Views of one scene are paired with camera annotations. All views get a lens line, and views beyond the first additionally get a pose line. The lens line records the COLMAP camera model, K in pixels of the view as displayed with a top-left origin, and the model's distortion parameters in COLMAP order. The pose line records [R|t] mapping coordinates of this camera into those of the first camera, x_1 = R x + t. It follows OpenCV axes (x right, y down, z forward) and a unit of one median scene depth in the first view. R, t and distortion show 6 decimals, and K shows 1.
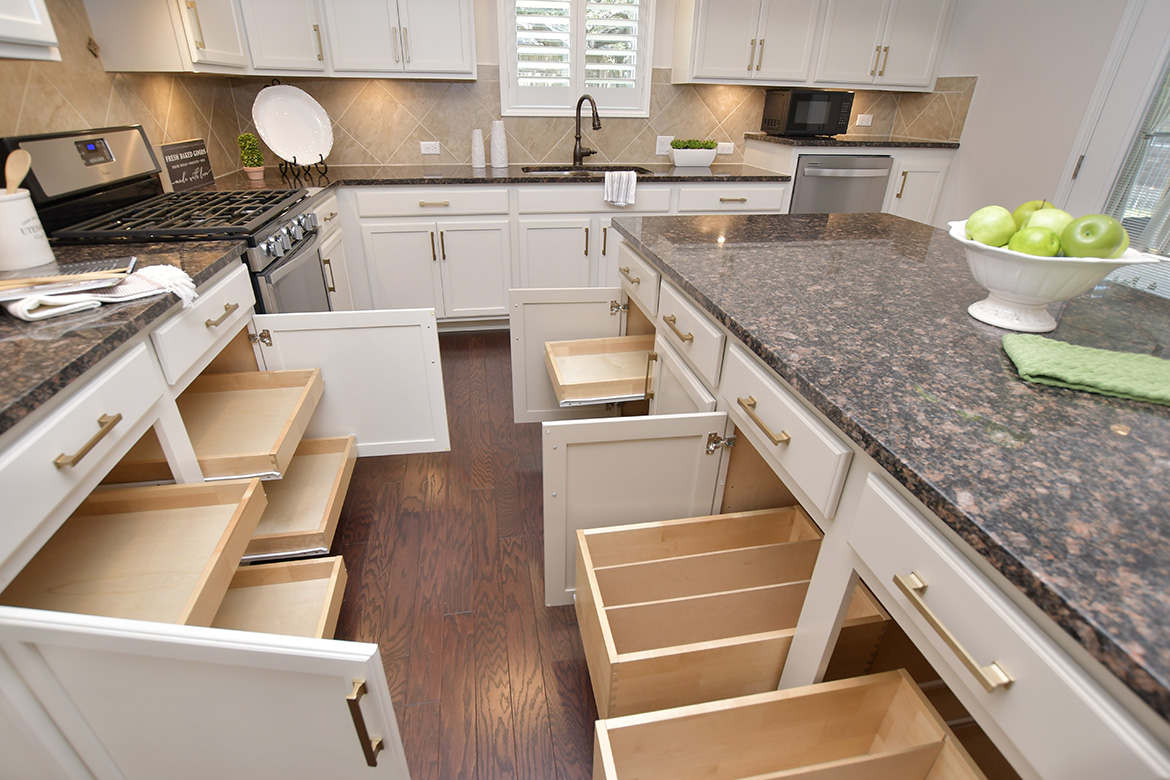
lens RADIAL K [[554.9, 0, 574.1], [0, 554.9, 396.3], [0, 0, 1]] dist [-0.030637, 0.002804]
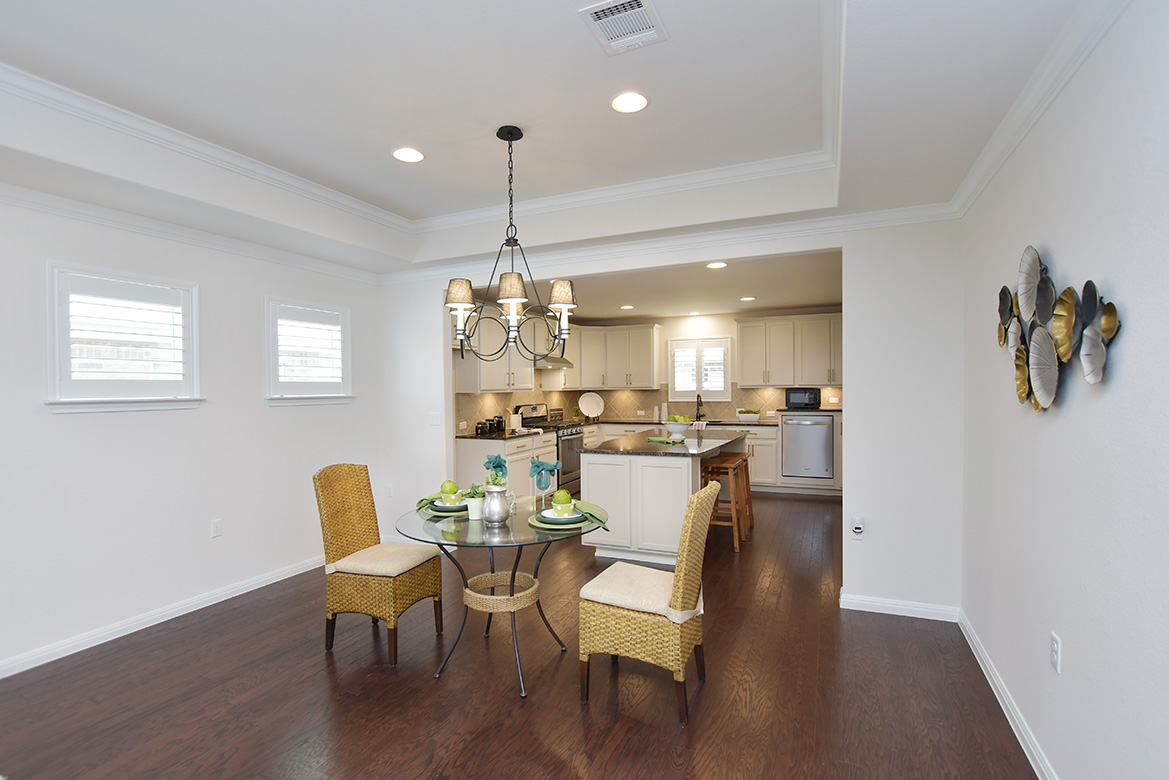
lens RADIAL K [[554.4, 0, 578.0], [0, 554.4, 388.5], [0, 0, 1]] dist [-0.030637, 0.002804]
pose [[0.823186, -0.025389, -0.567204, 1.115378], [-0.248636, 0.881998, -0.400325, 0.635436], [0.510436, 0.470569, 0.719735, -1.216007]]
